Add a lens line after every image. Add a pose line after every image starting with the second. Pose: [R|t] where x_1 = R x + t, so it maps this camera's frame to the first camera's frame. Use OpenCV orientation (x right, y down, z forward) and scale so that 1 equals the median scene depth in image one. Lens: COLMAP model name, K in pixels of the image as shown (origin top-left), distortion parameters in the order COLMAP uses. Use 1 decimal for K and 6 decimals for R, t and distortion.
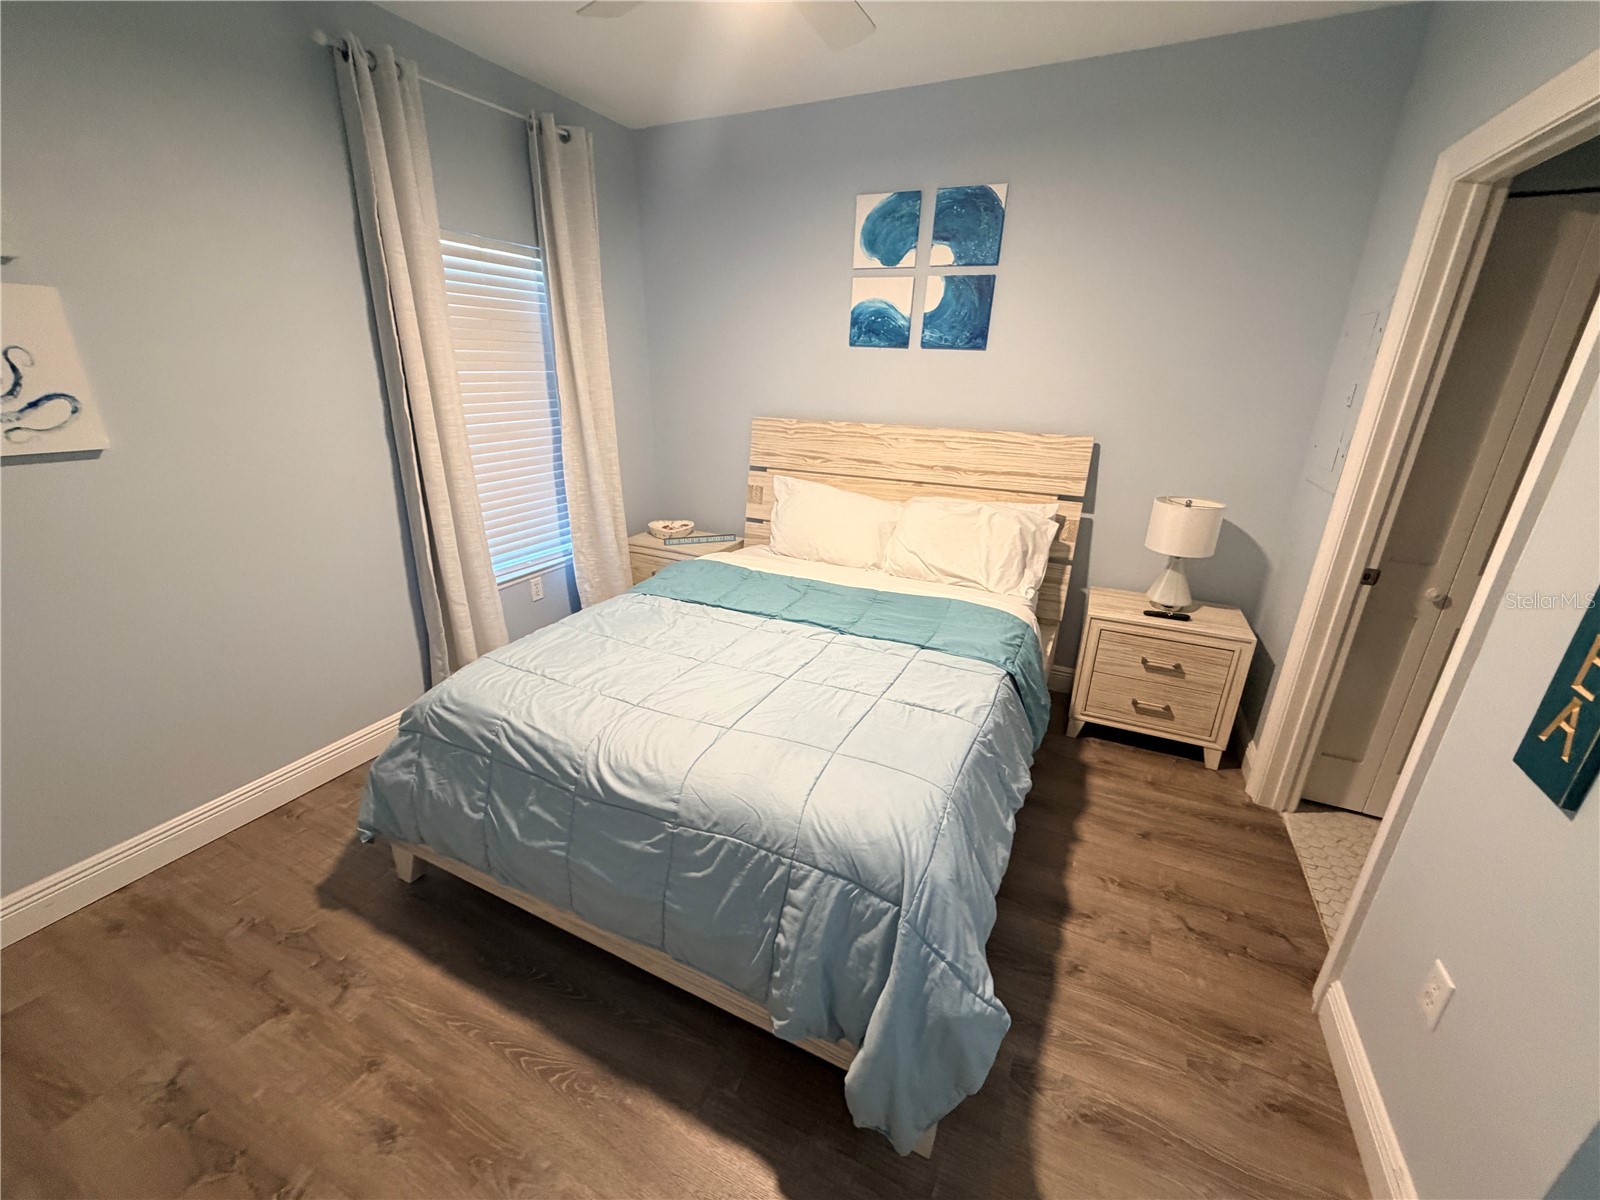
lens RADIAL K [[637.3, 0, 794.3], [0, 637.3, 601.9], [0, 0, 1]] dist [-0.000633, -0.000046]
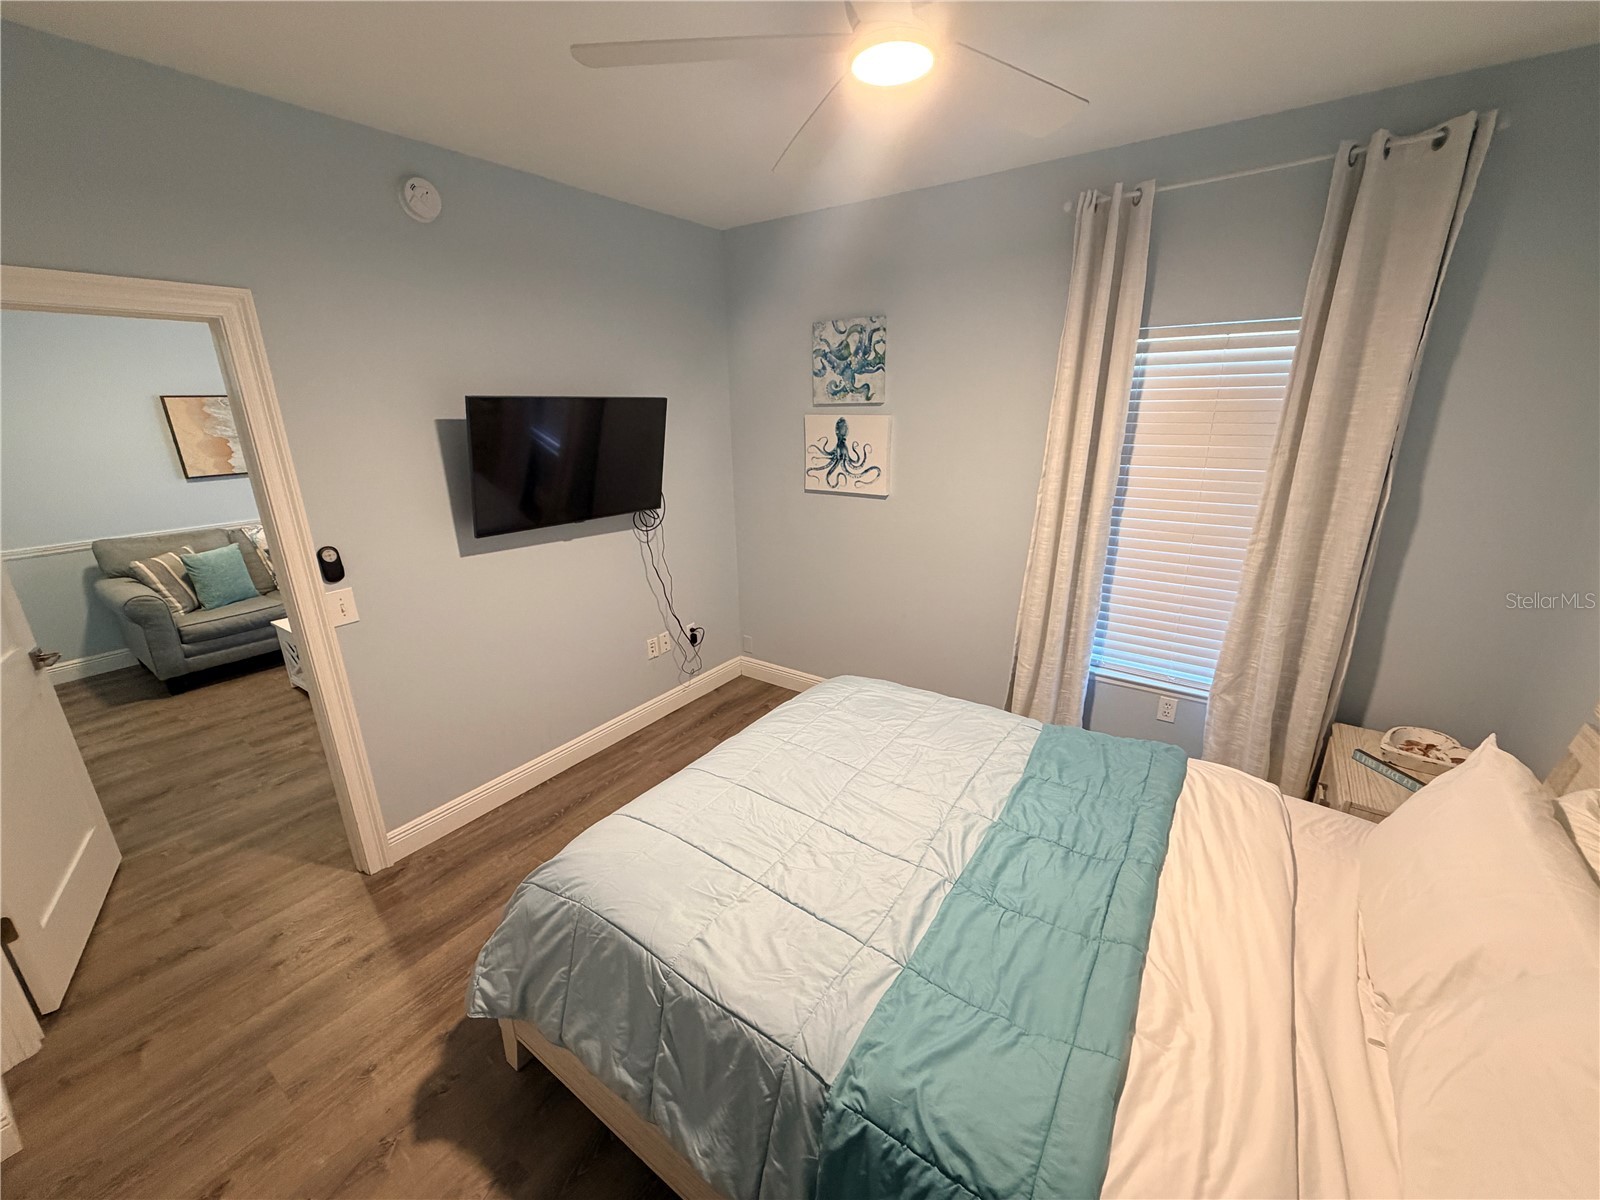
lens RADIAL K [[637.3, 0, 793.4], [0, 637.3, 599.6], [0, 0, 1]] dist [-0.000633, -0.000046]
pose [[-0.159885, 0.285676, -0.944895, 0.836857], [-0.331170, 0.886210, 0.323971, -0.488802], [0.929926, 0.364719, -0.047084, 0.948113]]
